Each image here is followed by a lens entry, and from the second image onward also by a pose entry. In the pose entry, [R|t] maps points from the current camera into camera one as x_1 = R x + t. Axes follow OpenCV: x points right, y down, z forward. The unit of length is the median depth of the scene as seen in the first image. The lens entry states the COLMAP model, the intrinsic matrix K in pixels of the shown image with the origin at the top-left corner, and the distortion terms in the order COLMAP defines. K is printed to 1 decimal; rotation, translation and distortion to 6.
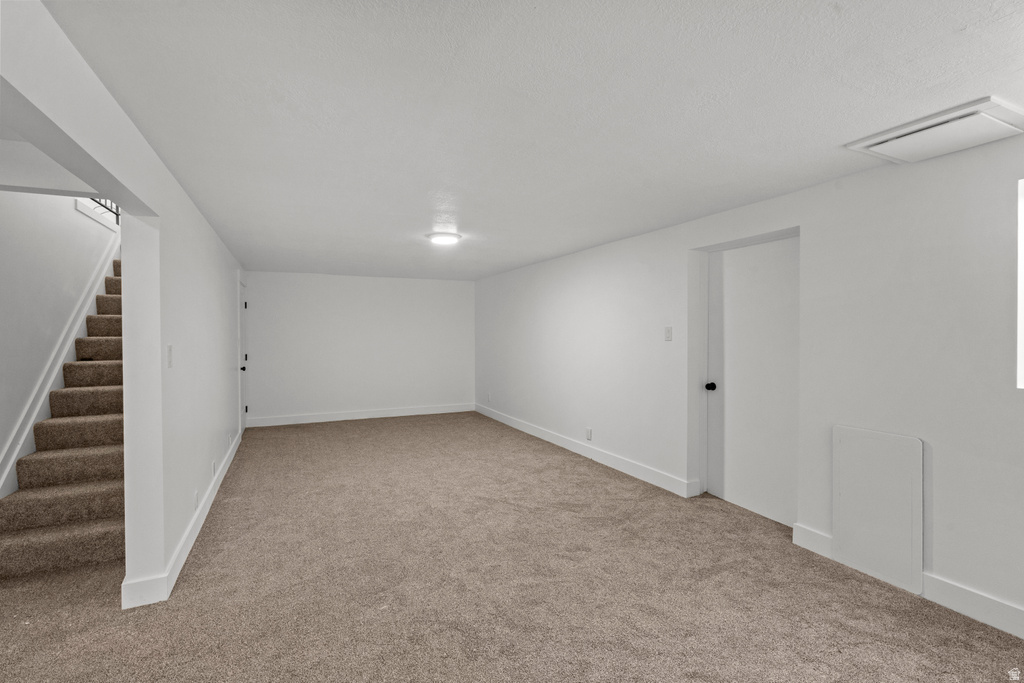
lens RADIAL K [[472.5, 0, 506.0], [0, 472.5, 334.9], [0, 0, 1]] dist [-0.008204, 0.004694]
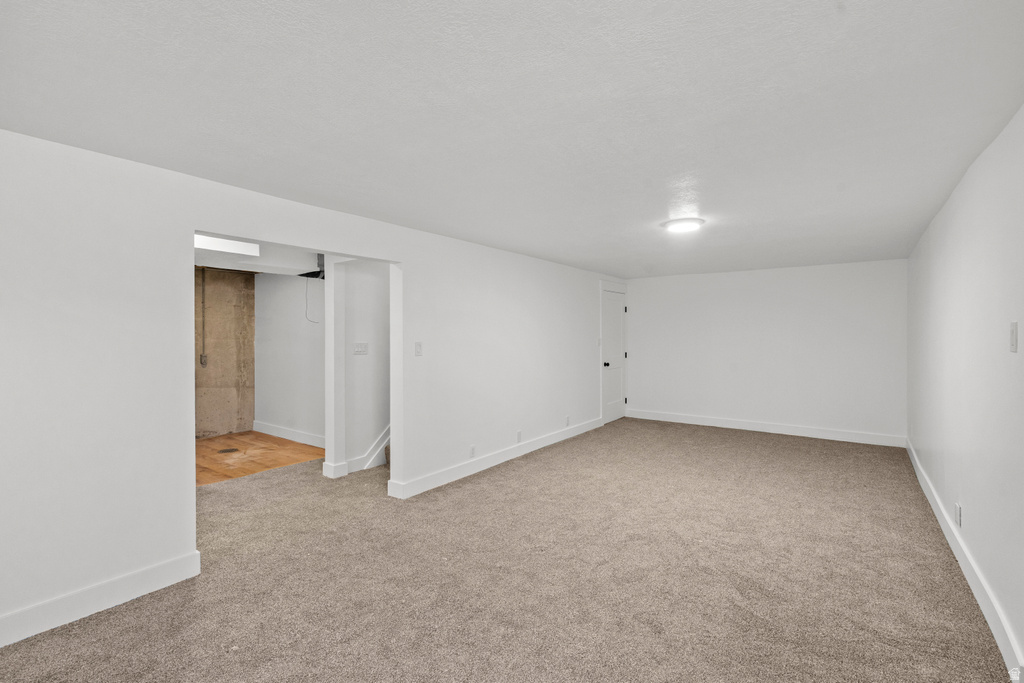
lens RADIAL K [[472.5, 0, 502.1], [0, 472.5, 343.7], [0, 0, 1]] dist [-0.008204, 0.004694]
pose [[0.469674, 0.020341, -0.882605, 0.497599], [-0.005554, 0.999783, 0.020086, -0.002068], [0.882822, -0.004532, 0.469685, 0.318785]]
